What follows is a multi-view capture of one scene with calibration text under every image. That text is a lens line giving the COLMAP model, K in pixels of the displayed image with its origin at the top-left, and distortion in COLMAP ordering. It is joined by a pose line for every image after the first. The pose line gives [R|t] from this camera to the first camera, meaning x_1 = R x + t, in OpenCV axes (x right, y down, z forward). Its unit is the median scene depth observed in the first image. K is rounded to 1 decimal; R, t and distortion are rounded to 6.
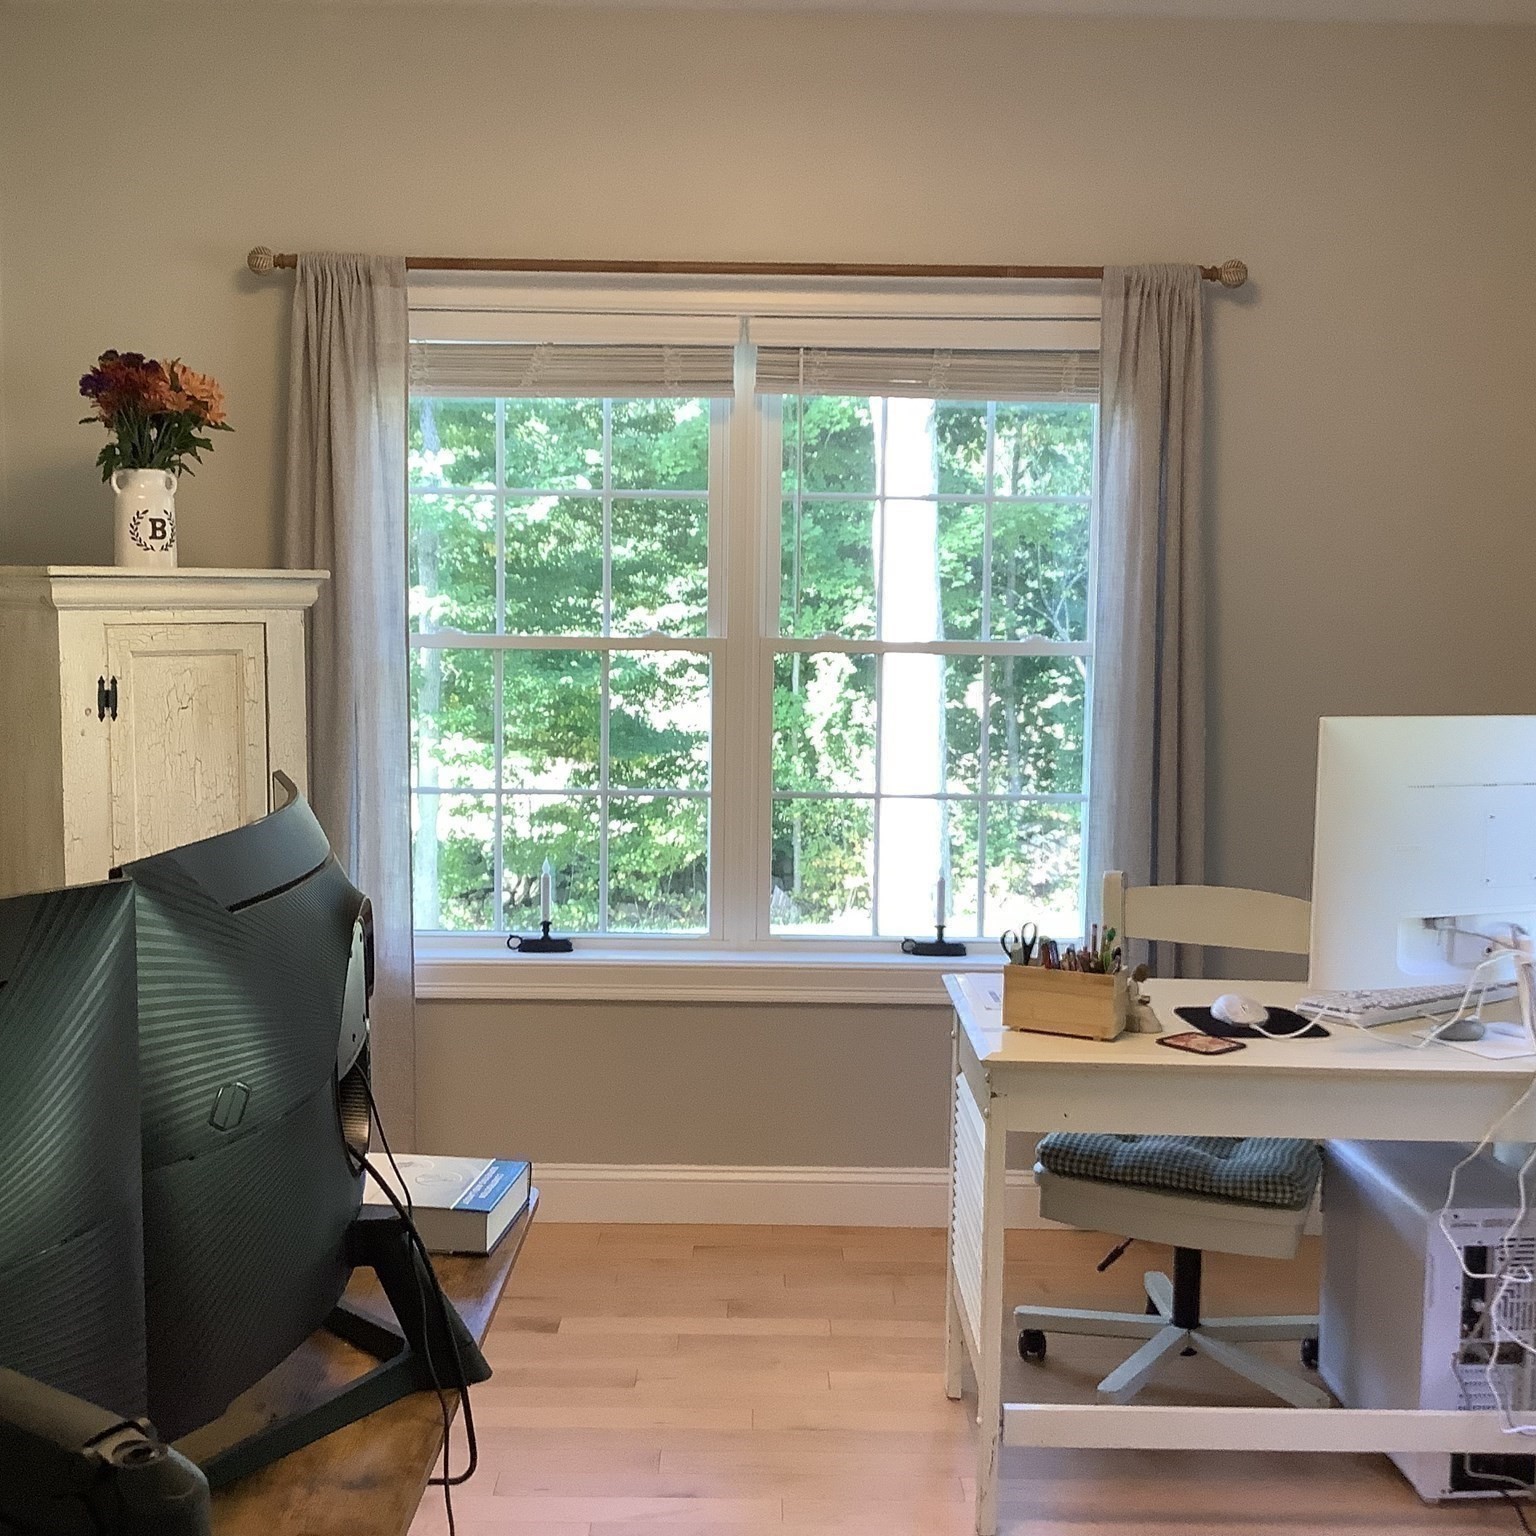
lens RADIAL K [[1865.5, 0, 768.0], [0, 1865.5, 768.0], [0, 0, 1]] dist [0.085688, -0.055876]
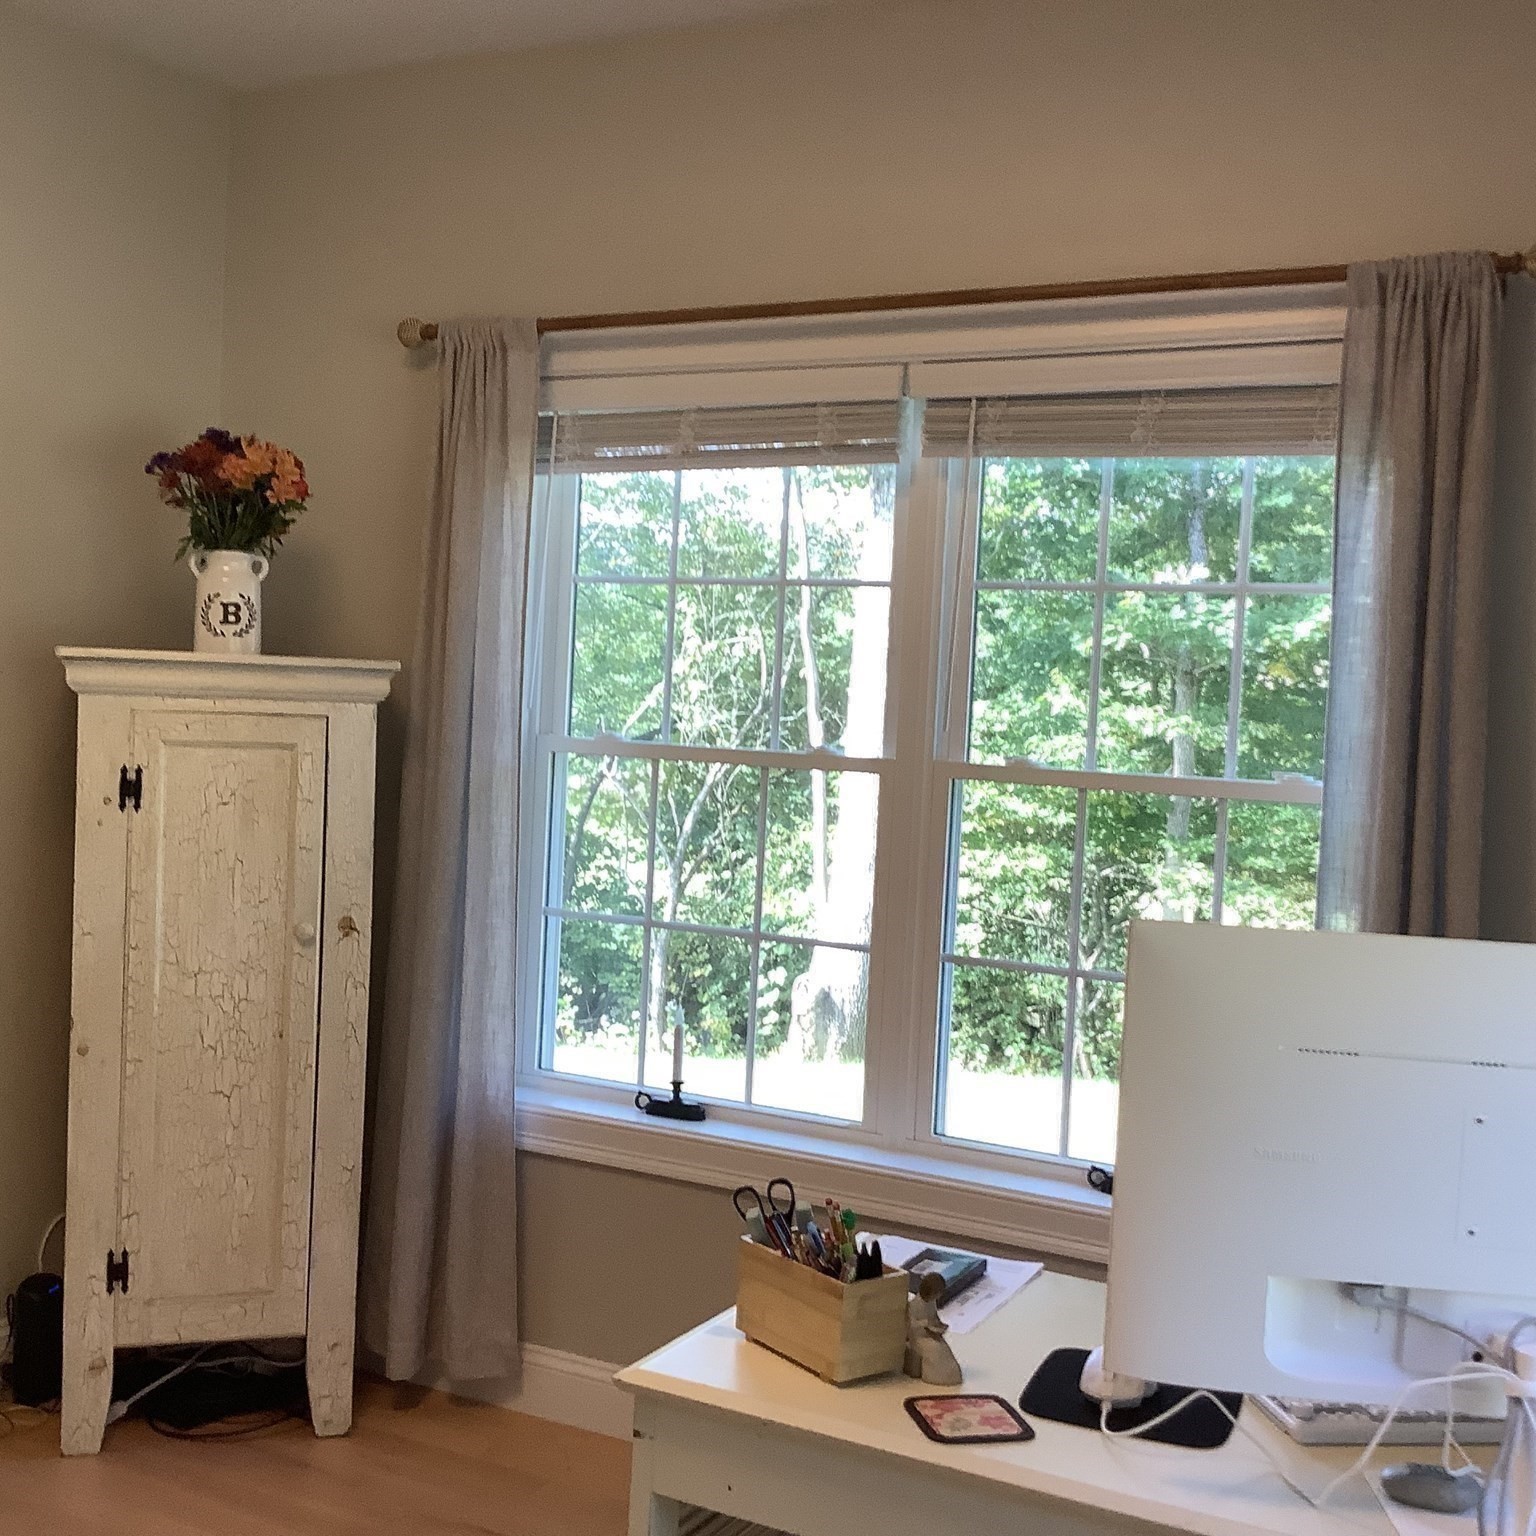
lens RADIAL K [[1844.4, 0, 768.0], [0, 1844.4, 768.0], [0, 0, 1]] dist [0.061364, -0.068974]
pose [[0.875895, 0.049064, -0.480001, 0.354144], [-0.079818, 0.995844, -0.043858, -0.029551], [0.475854, 0.076728, 0.876171, 0.309543]]
